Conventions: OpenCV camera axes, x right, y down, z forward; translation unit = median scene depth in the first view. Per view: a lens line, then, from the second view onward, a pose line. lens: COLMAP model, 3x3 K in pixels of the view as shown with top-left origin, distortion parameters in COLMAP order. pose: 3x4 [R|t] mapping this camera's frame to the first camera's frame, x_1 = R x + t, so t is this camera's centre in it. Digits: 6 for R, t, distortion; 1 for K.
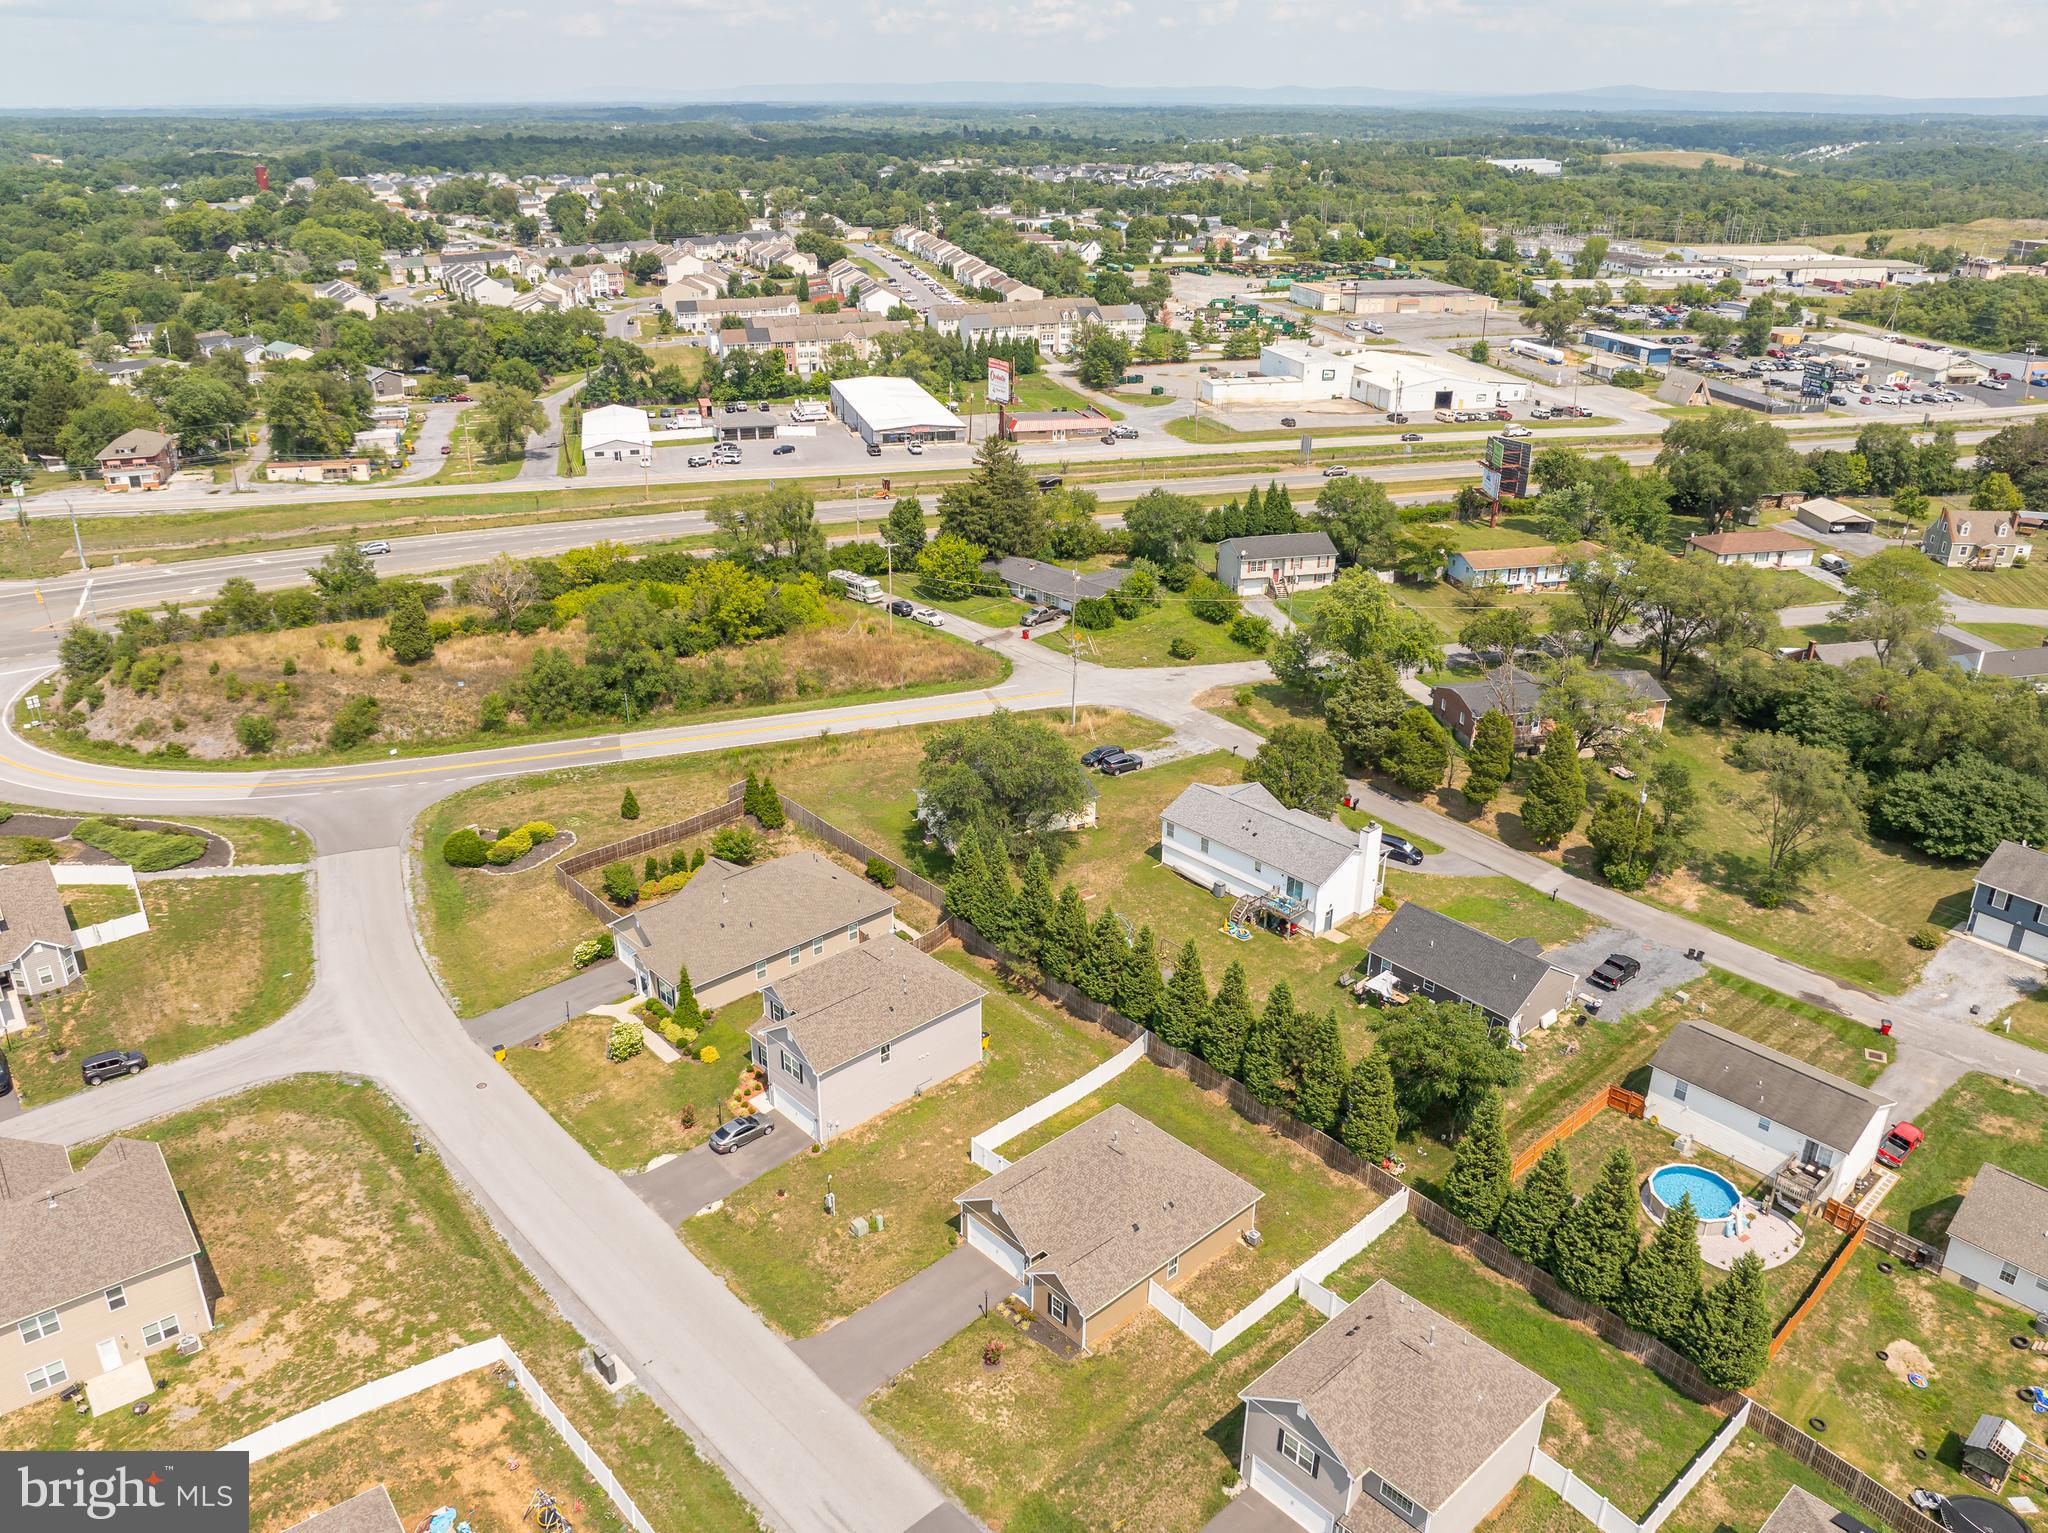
lens RADIAL K [[1519.4, 0, 1009.4], [0, 1519.4, 769.1], [0, 0, 1]] dist [-0.034320, 0.002589]
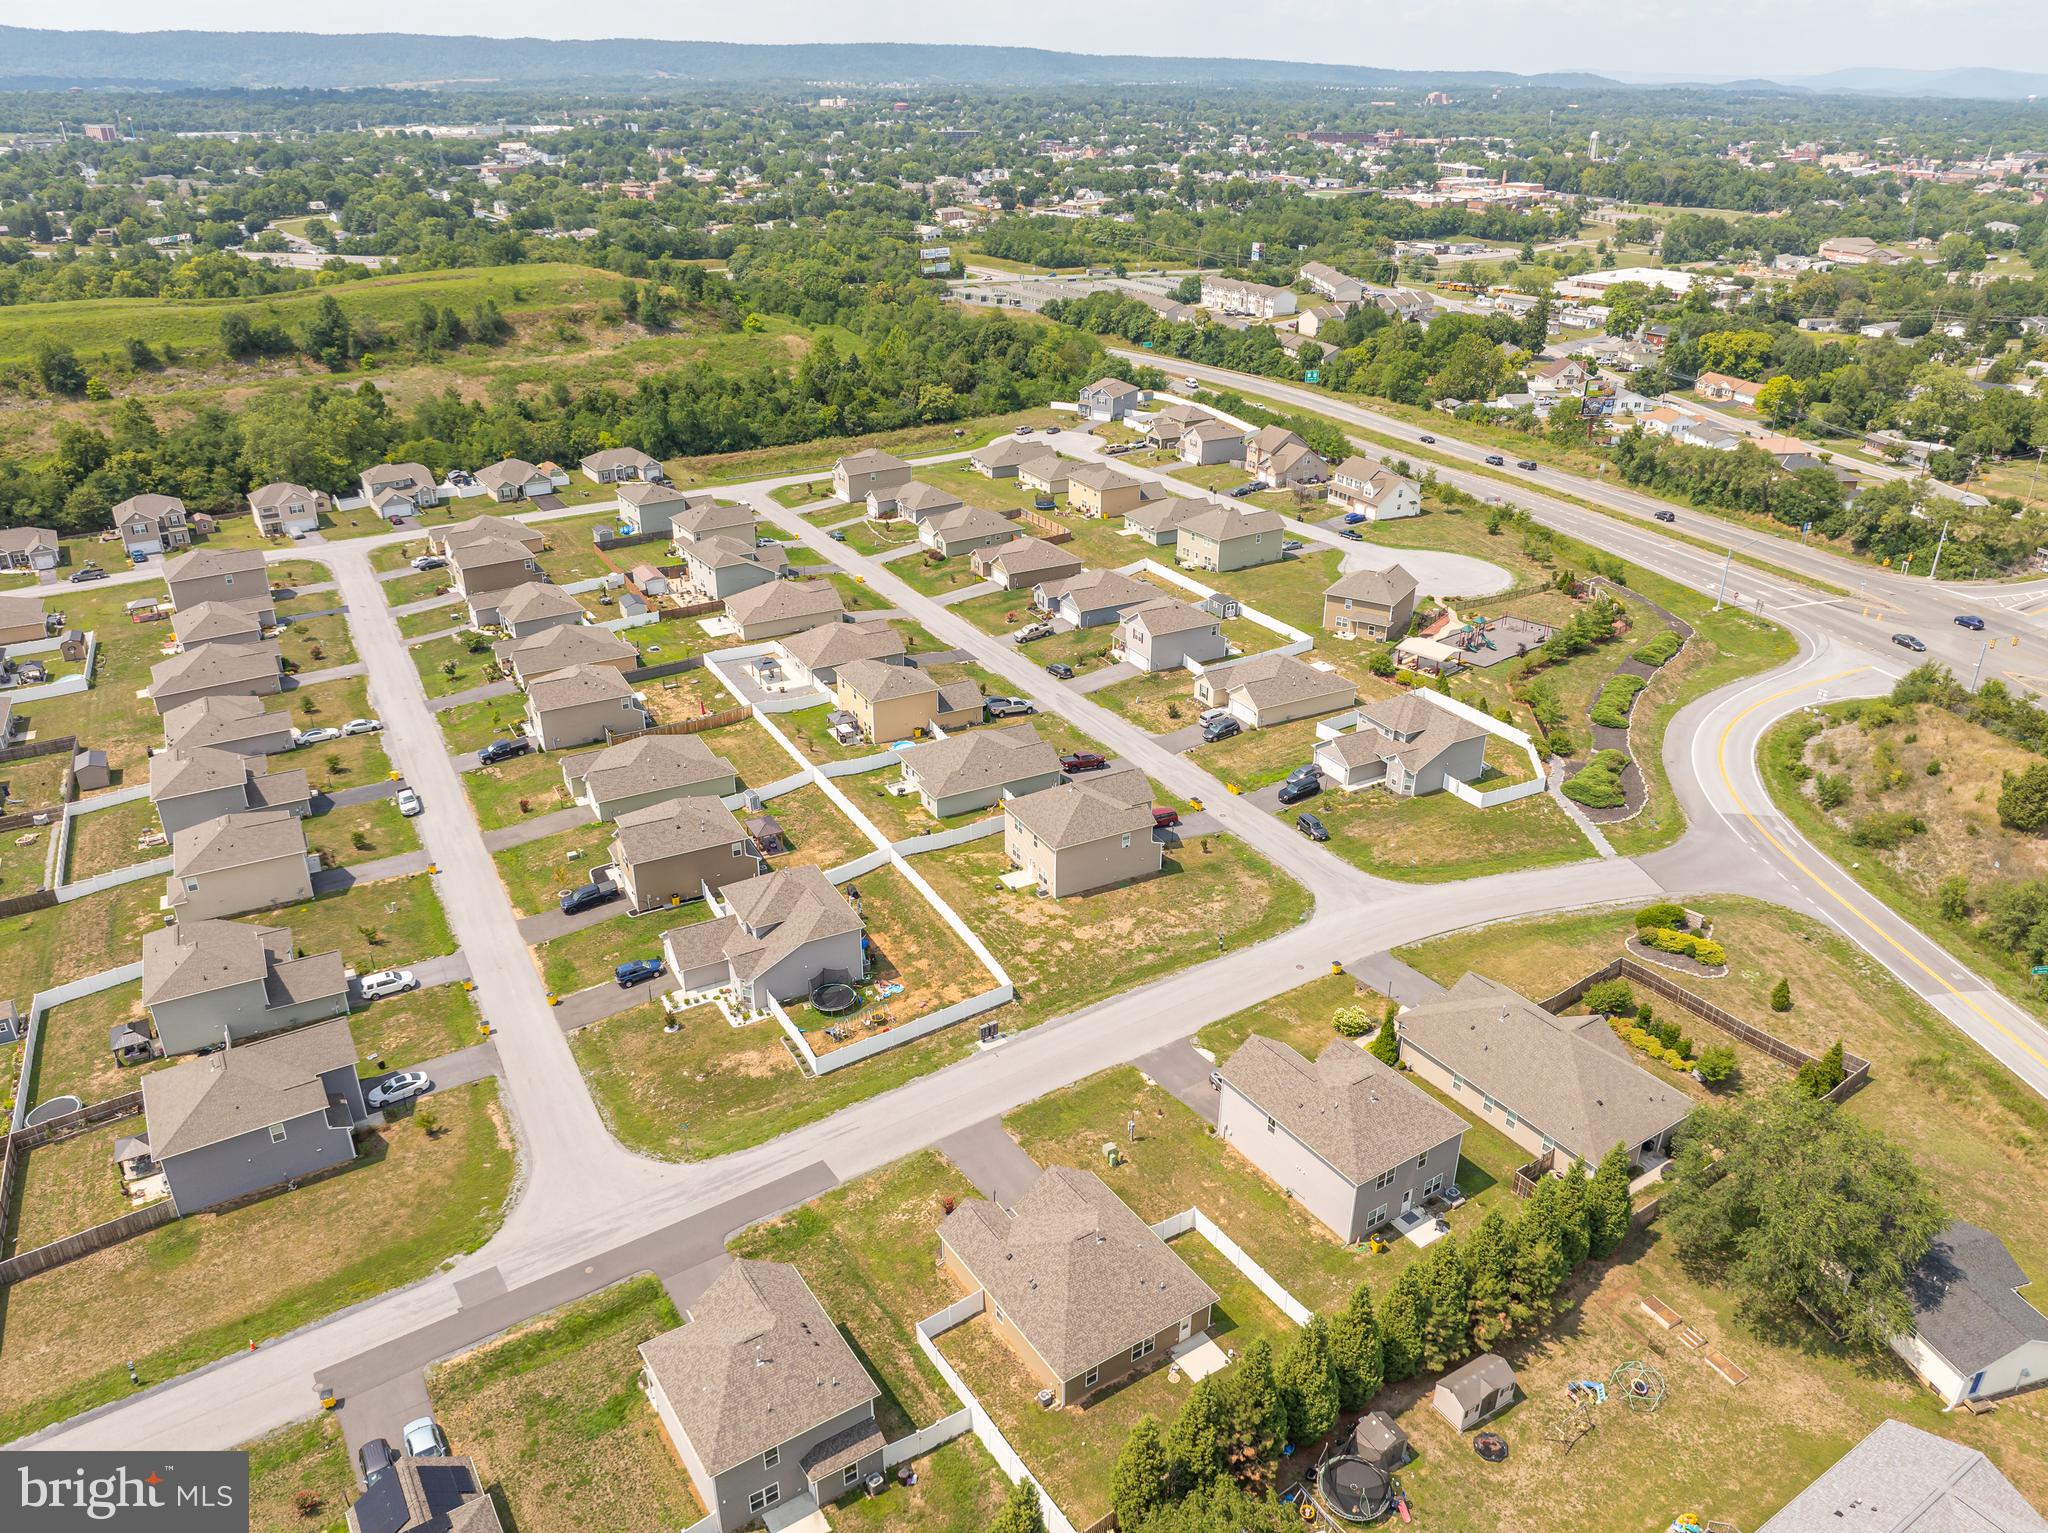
lens RADIAL K [[1464.6, 0, 1029.7], [0, 1464.6, 763.6], [0, 0, 1]] dist [-0.036614, -0.000077]
pose [[-0.157095, 0.419602, -0.894011, 0.456719], [-0.407472, 0.797067, 0.445703, -0.245109], [0.899604, 0.434302, 0.045761, 0.405705]]
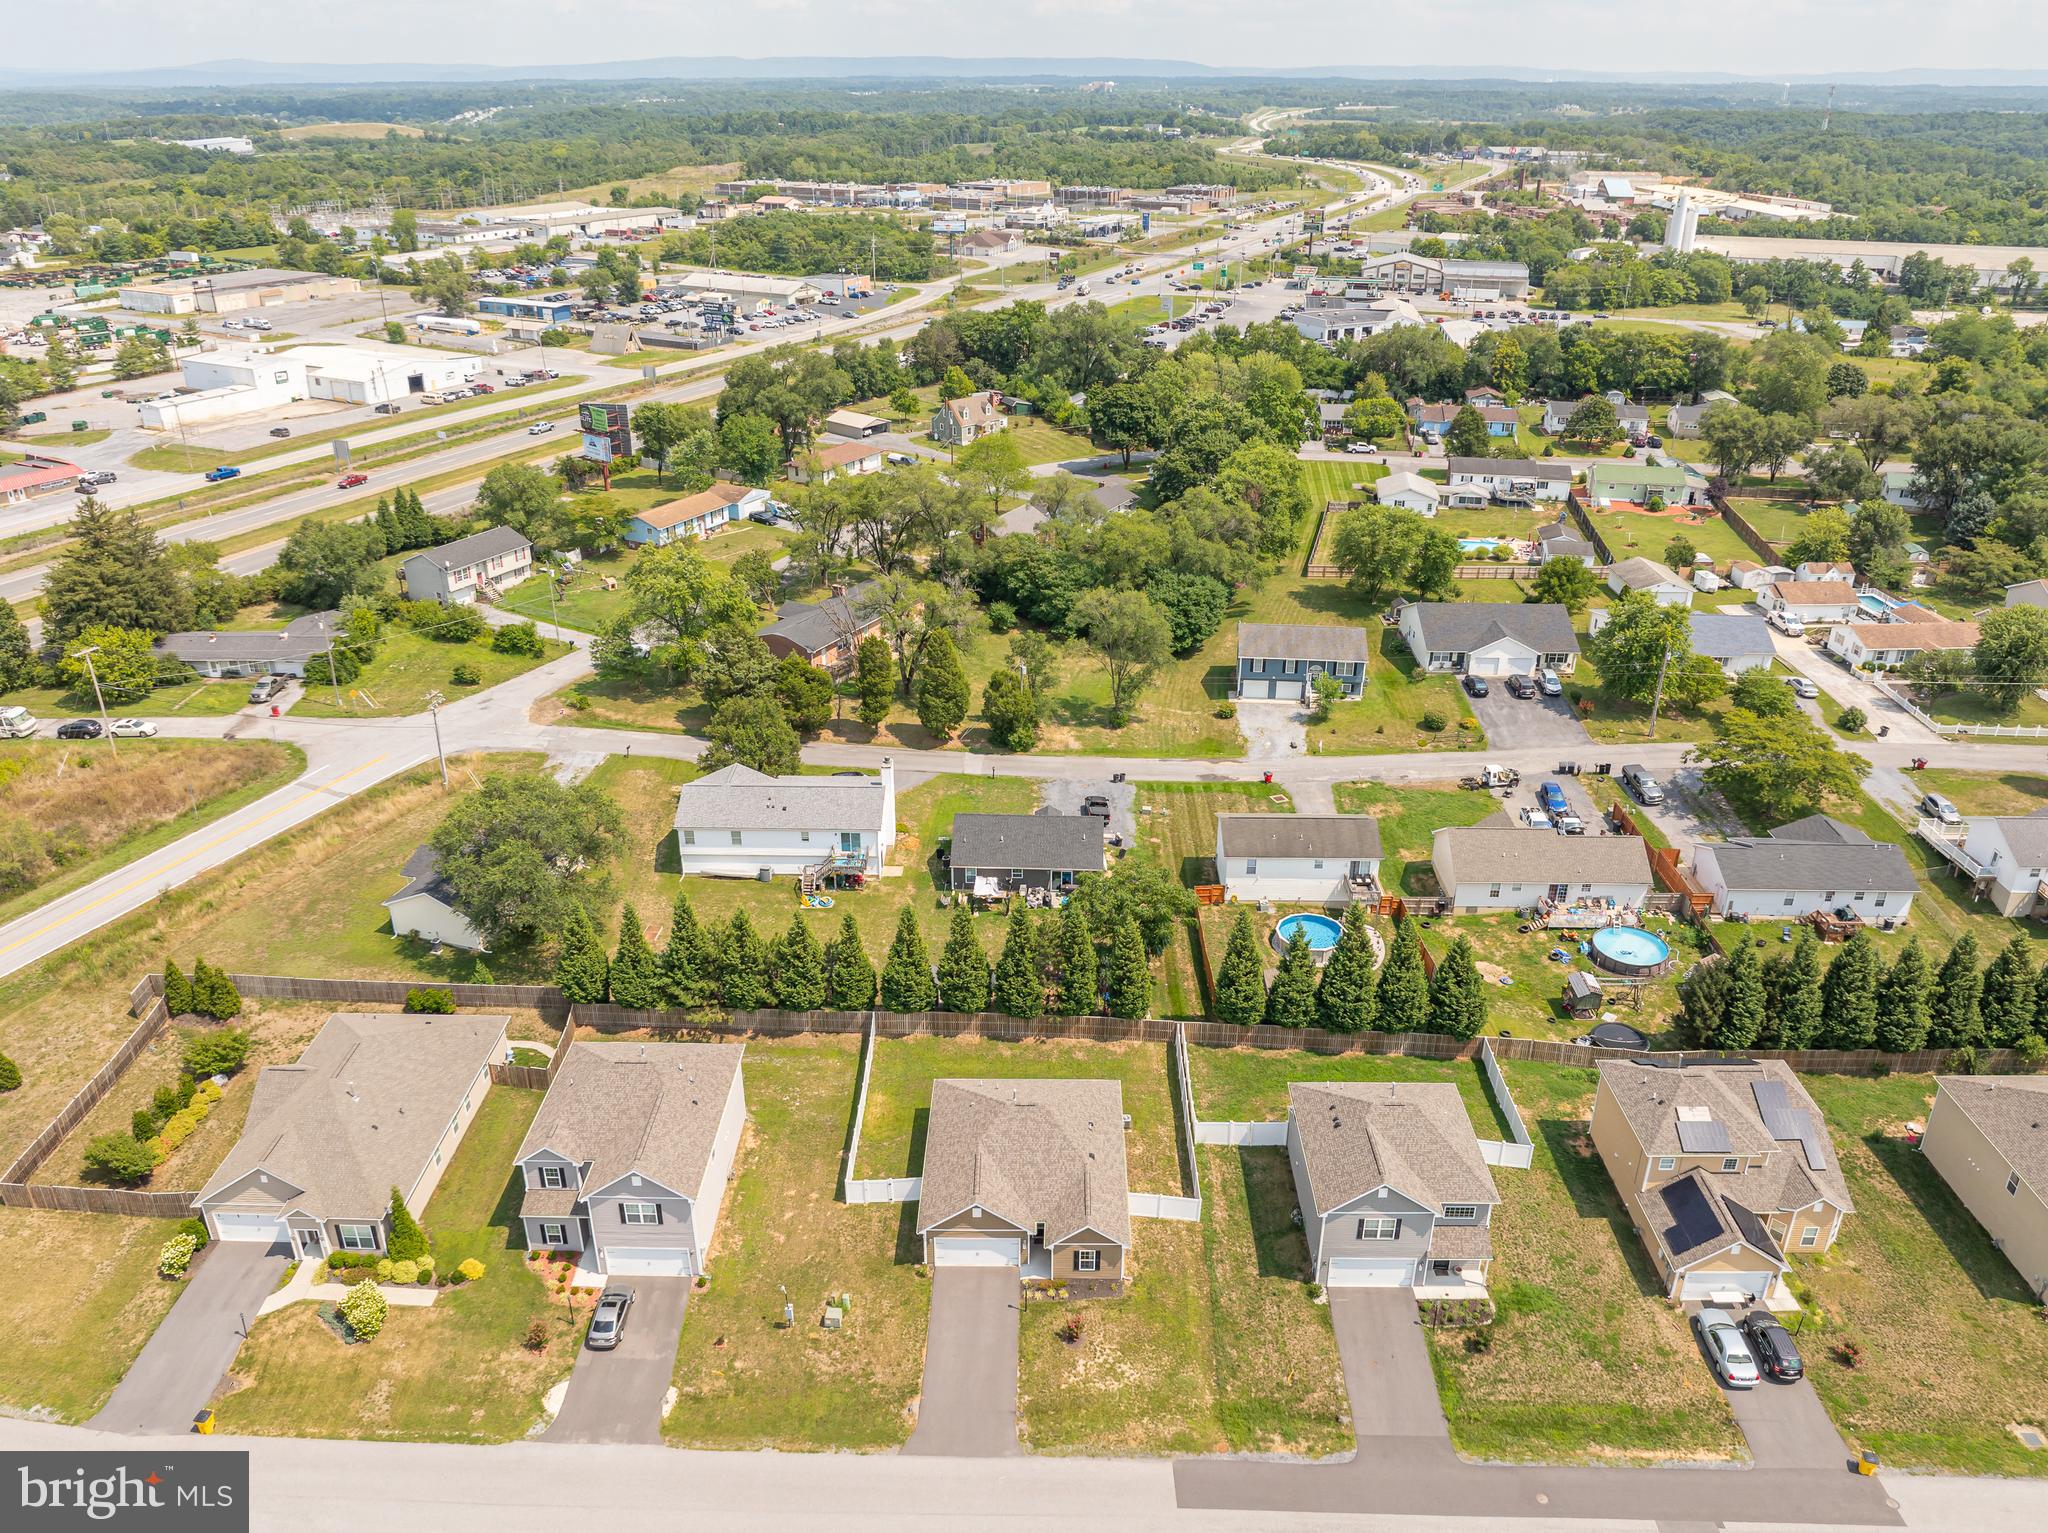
lens RADIAL K [[1464.6, 0, 1029.7], [0, 1464.6, 763.6], [0, 0, 1]] dist [-0.036614, -0.000077]
pose [[0.683787, -0.314758, 0.658303, -0.266208], [0.296491, 0.944195, 0.143485, -0.056762], [-0.666730, 0.097068, 0.738951, 0.128729]]
